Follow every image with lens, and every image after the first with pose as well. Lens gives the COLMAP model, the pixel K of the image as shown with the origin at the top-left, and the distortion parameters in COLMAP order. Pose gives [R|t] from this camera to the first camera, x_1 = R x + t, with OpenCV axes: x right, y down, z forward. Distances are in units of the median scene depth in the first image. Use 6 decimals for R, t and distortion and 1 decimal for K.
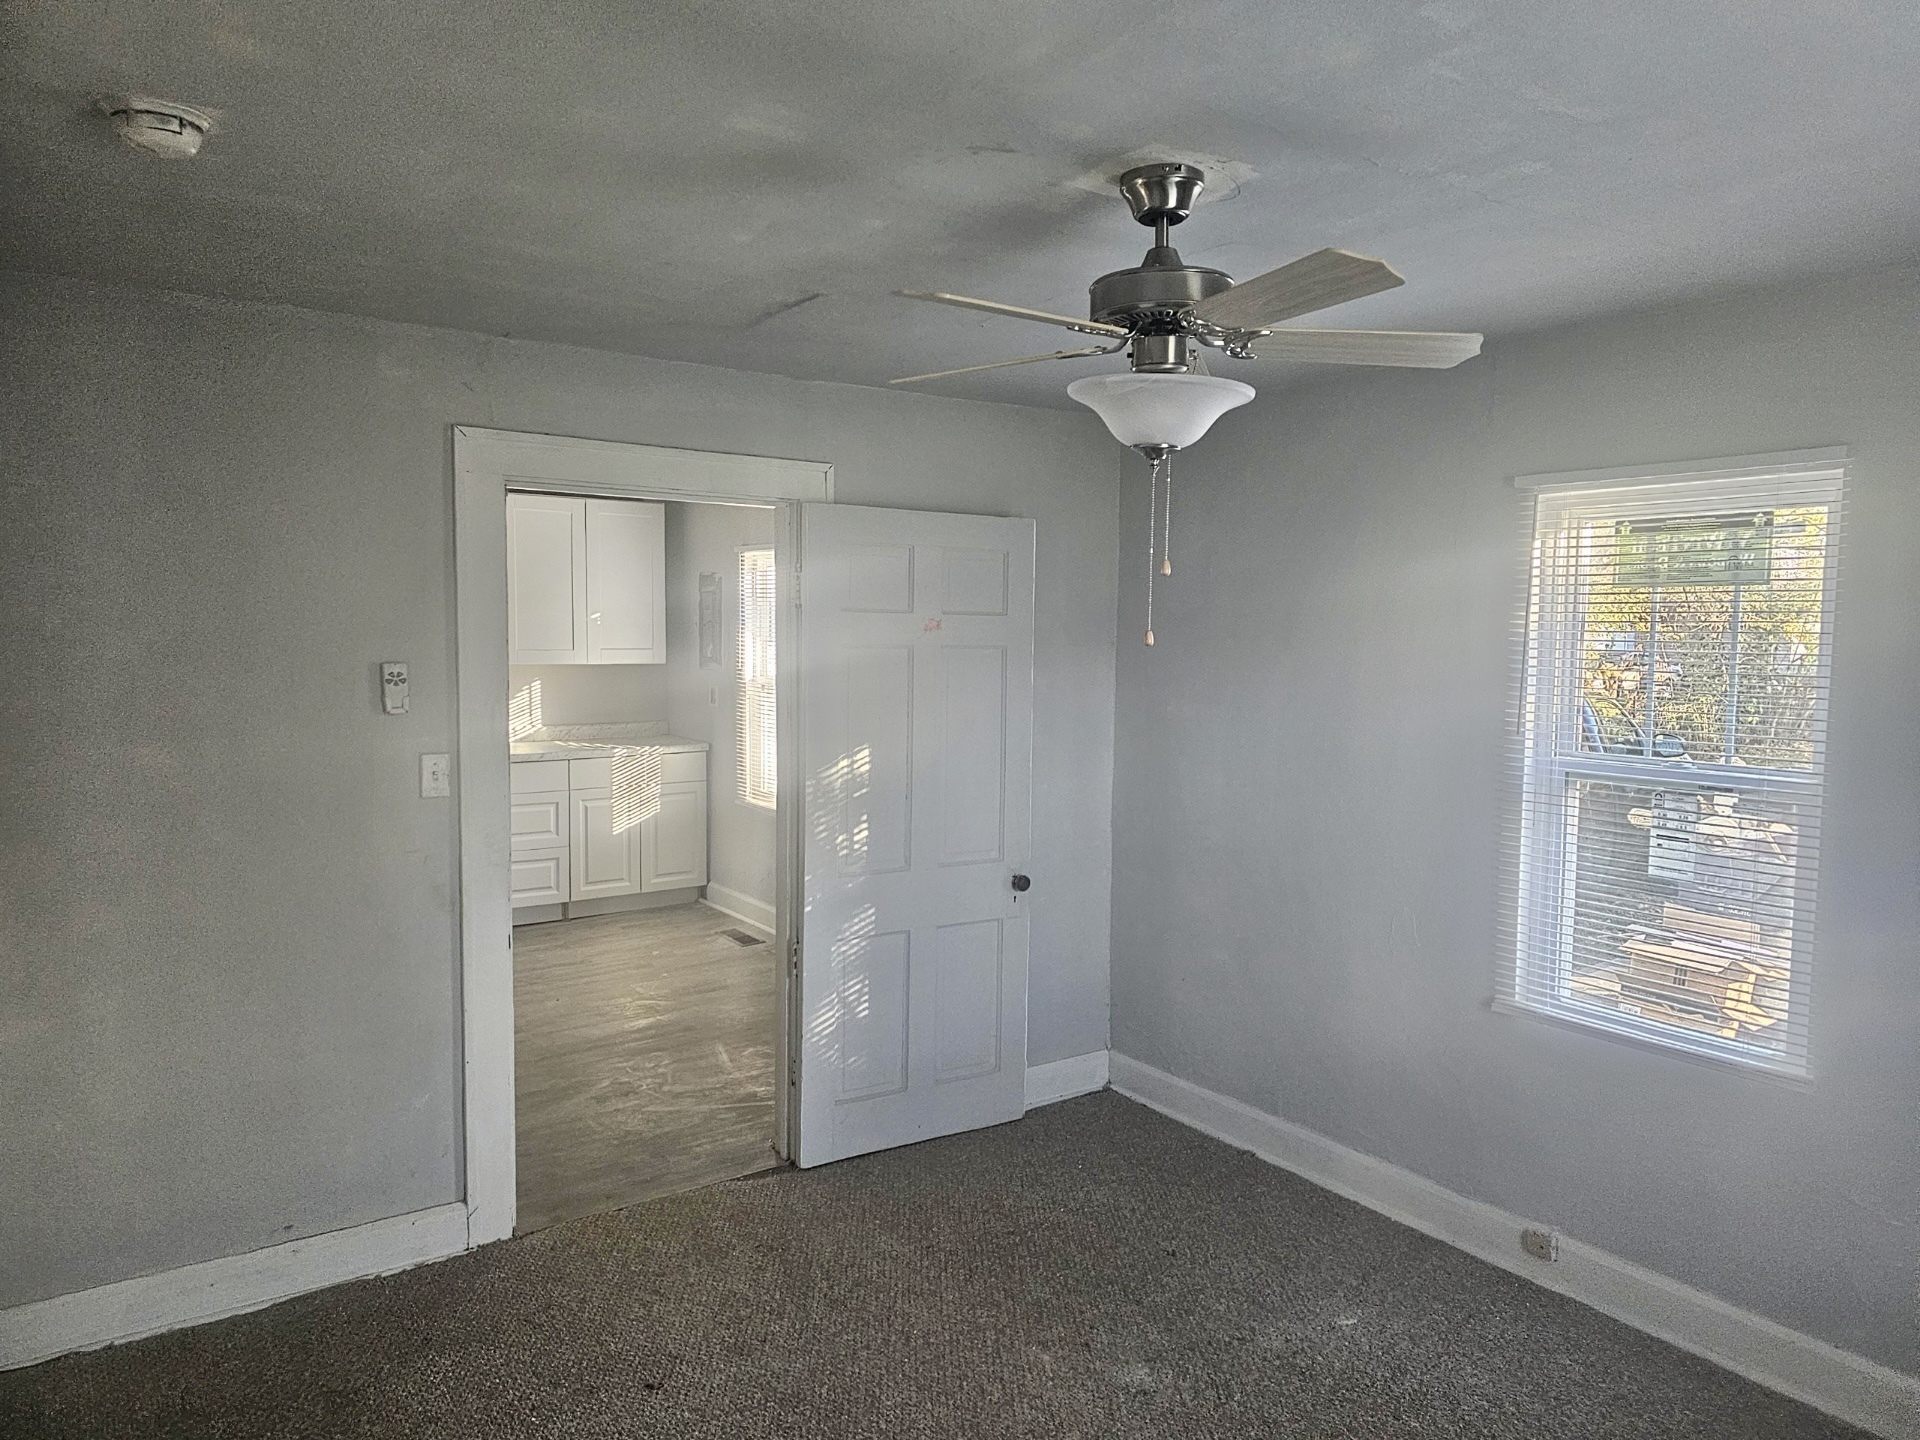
lens RADIAL K [[1261.5, 0, 960.0], [0, 1261.5, 720.0], [0, 0, 1]] dist [0.001857, -0.000047]
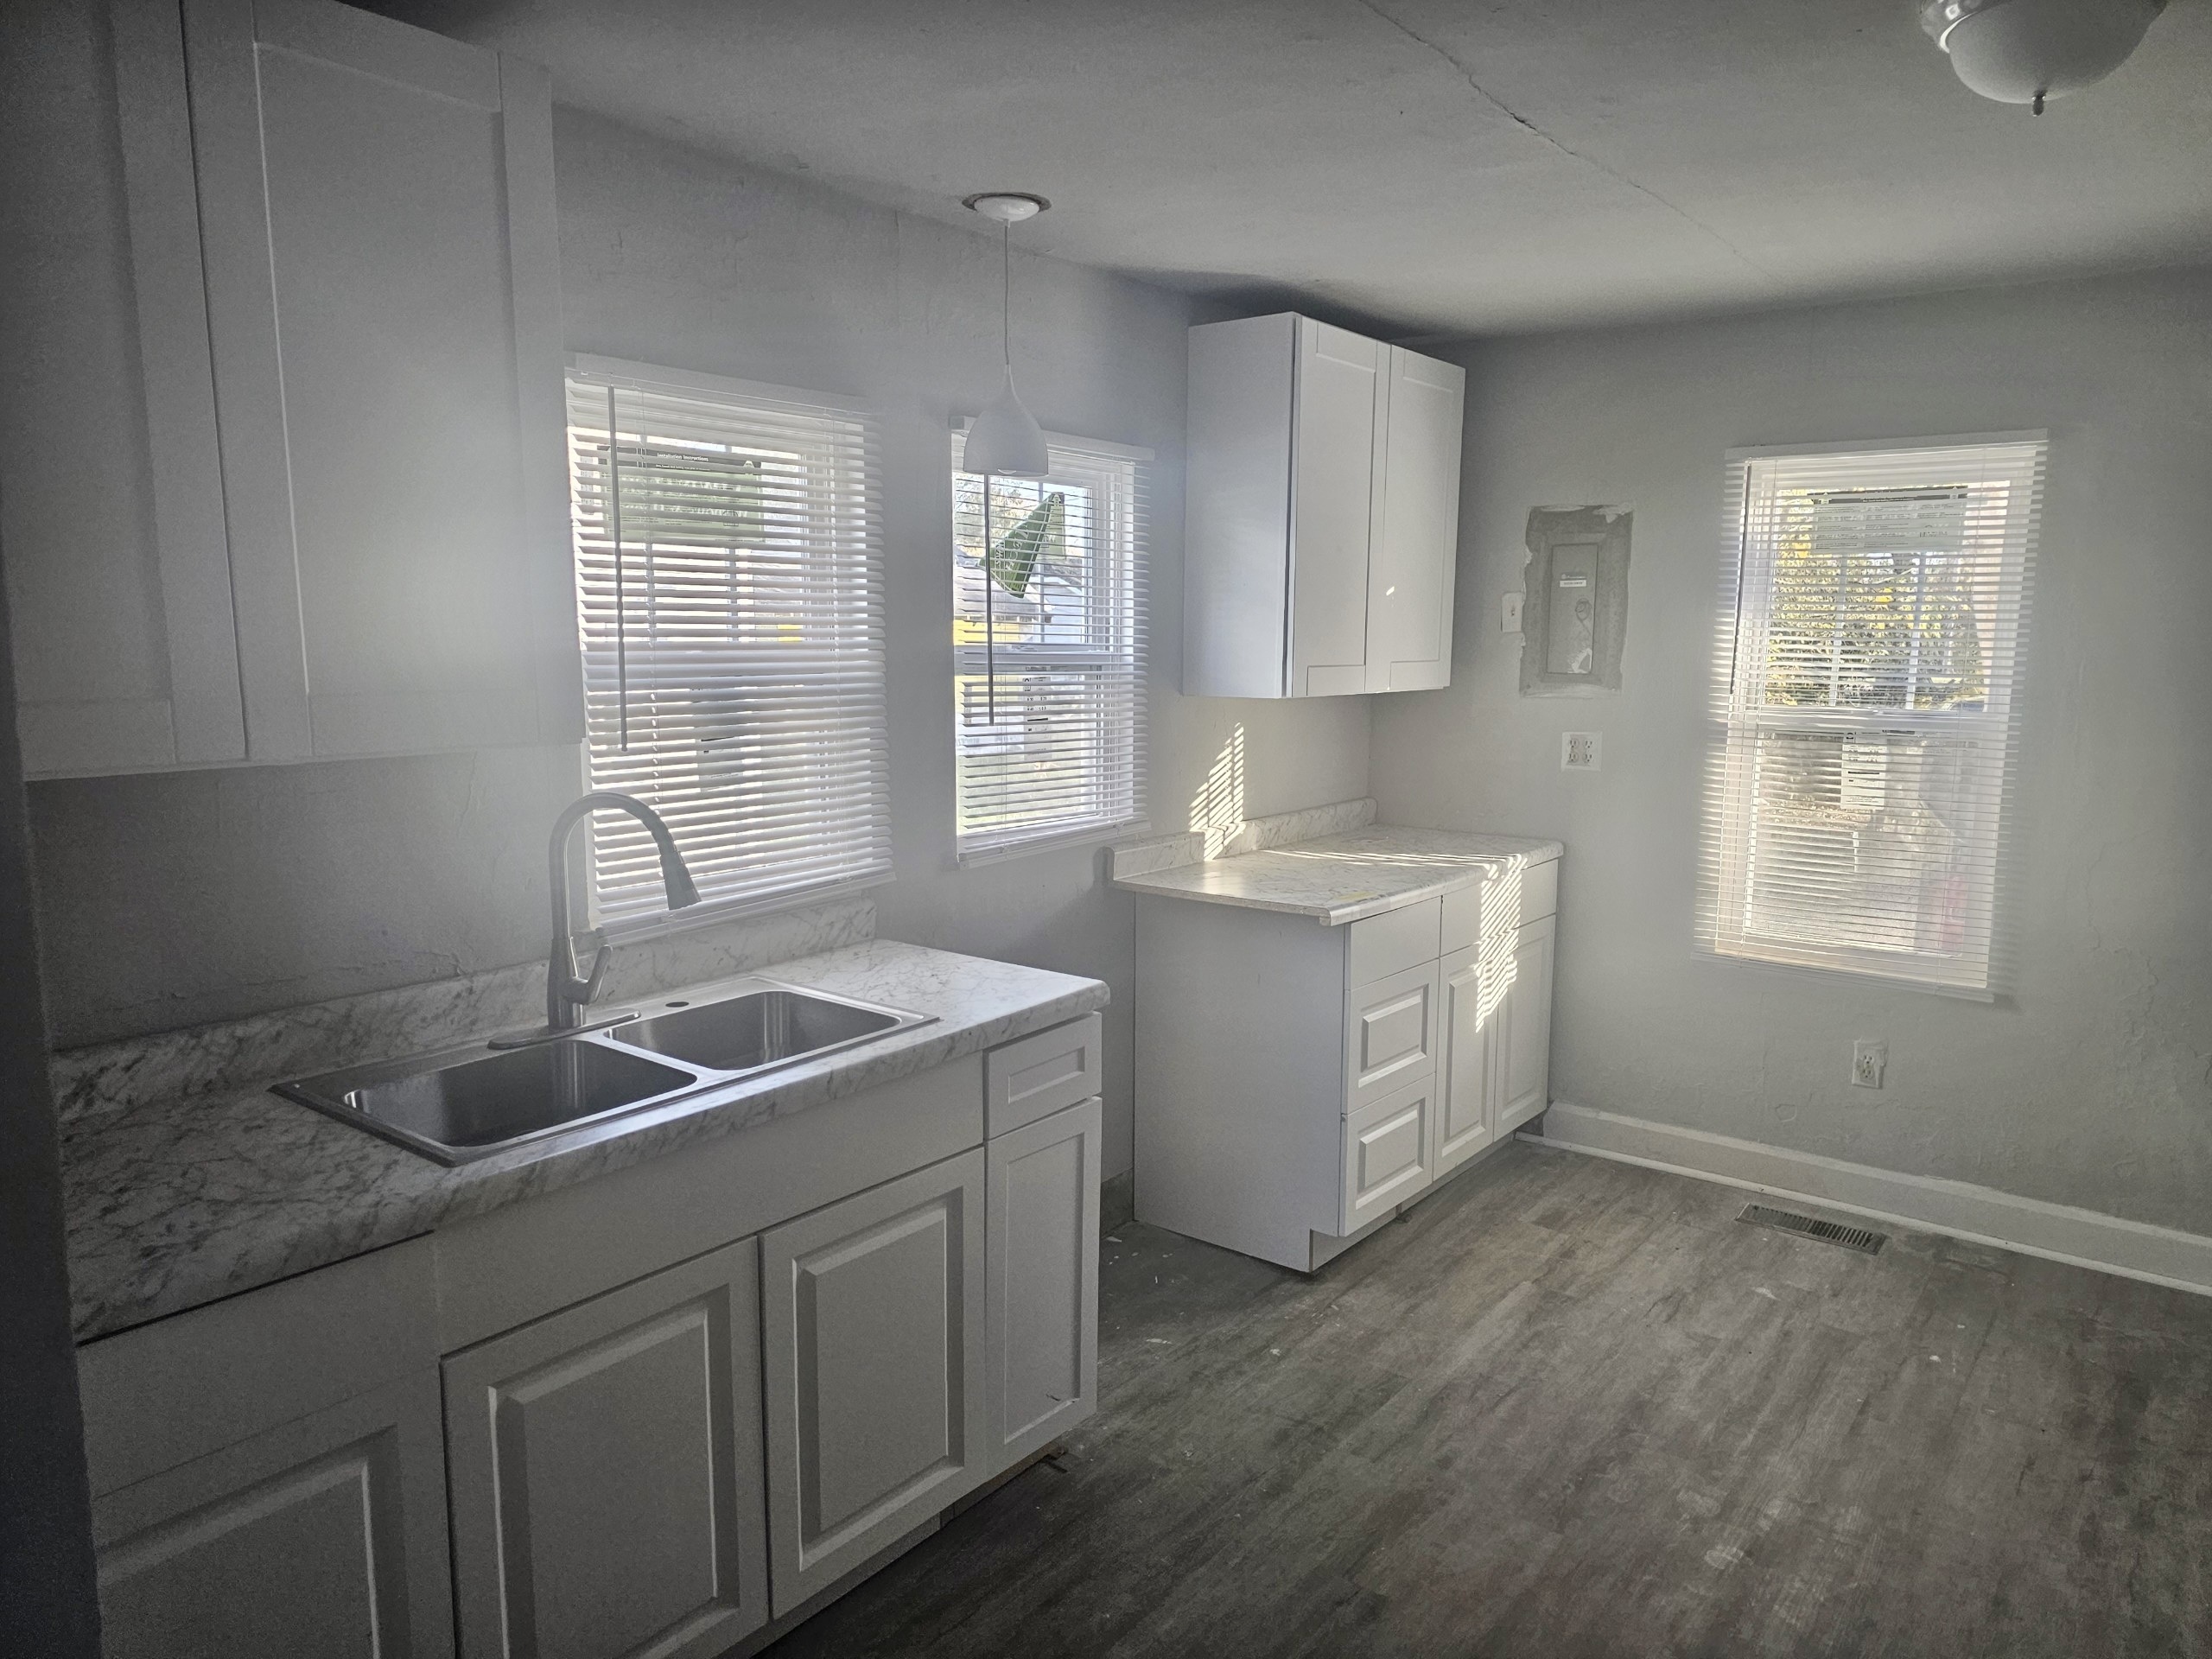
lens RADIAL K [[1453.3, 0, 1106.0], [0, 1453.3, 829.5], [0, 0, 1]] dist [0.001857, -0.000047]
pose [[0.953575, -0.049711, 0.297024, -0.574147], [0.030576, 0.997167, 0.068727, -0.033905], [-0.299599, -0.056454, 0.952393, 0.506648]]
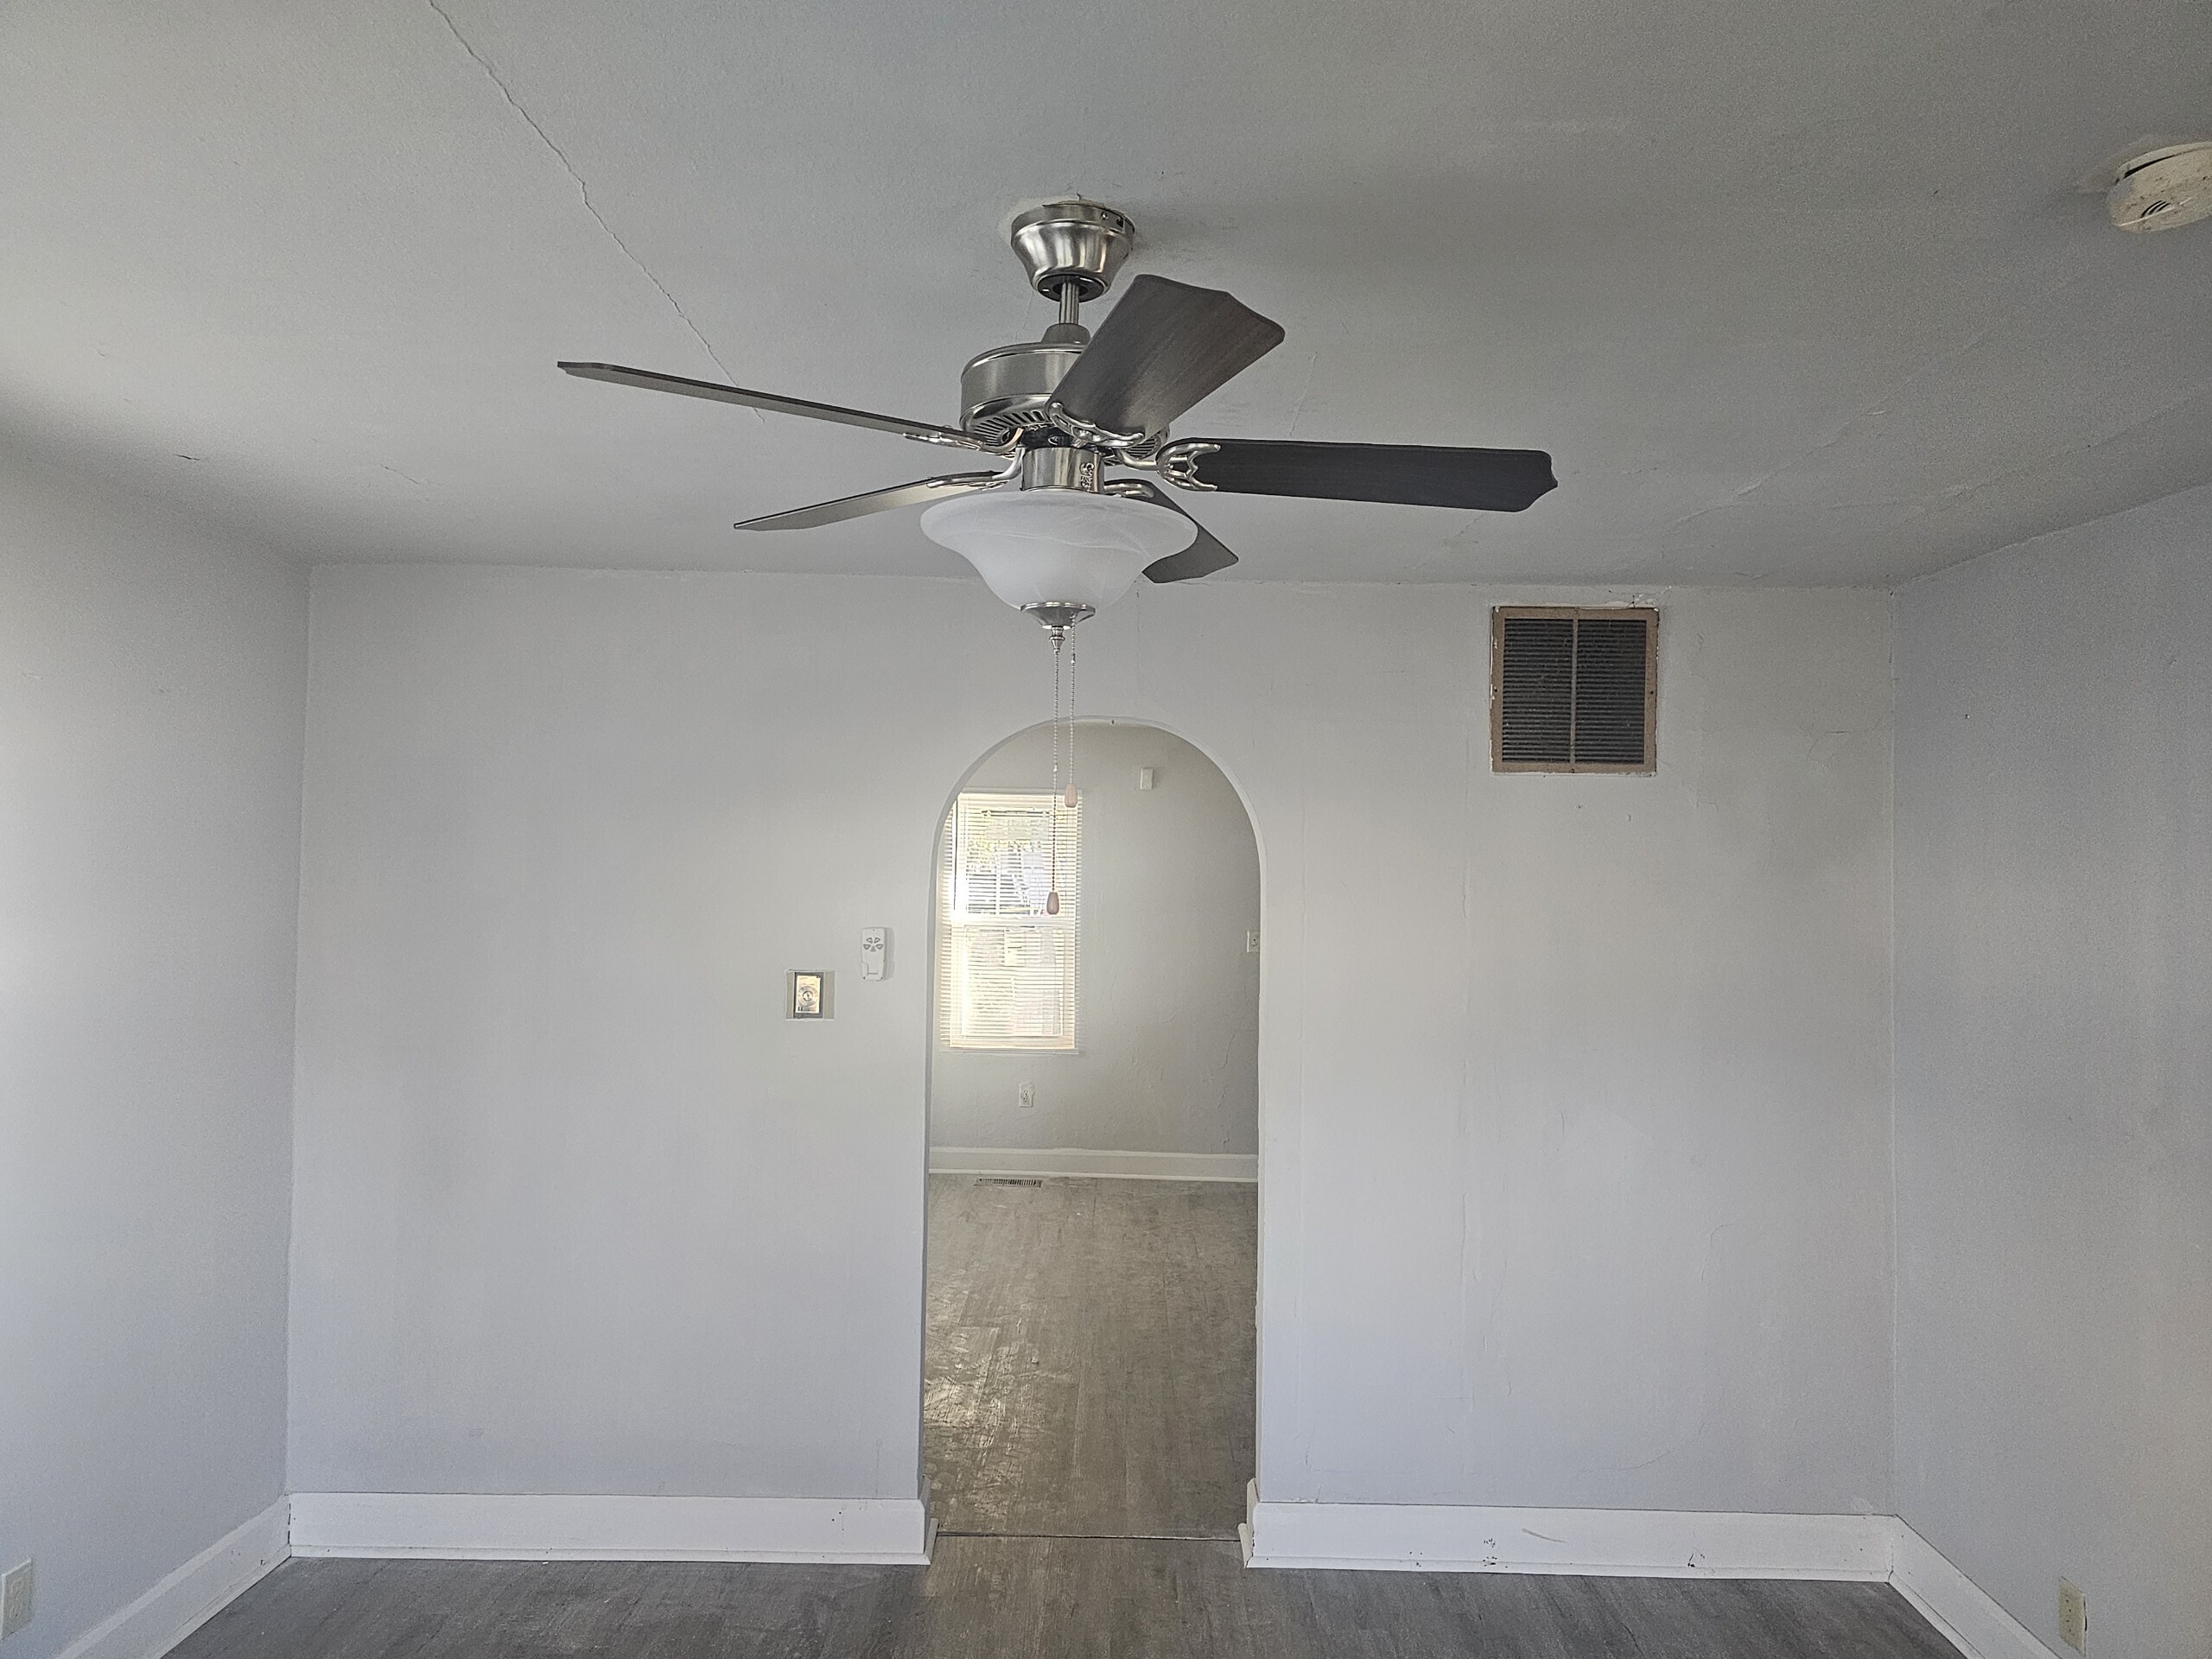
lens RADIAL K [[1453.3, 0, 1106.0], [0, 1453.3, 829.5], [0, 0, 1]] dist [0.001857, -0.000047]
pose [[0.562367, 0.008211, 0.826847, -1.021744], [0.055254, 0.997343, -0.047484, -0.041078], [-0.825039, 0.072390, 0.560419, 0.259469]]
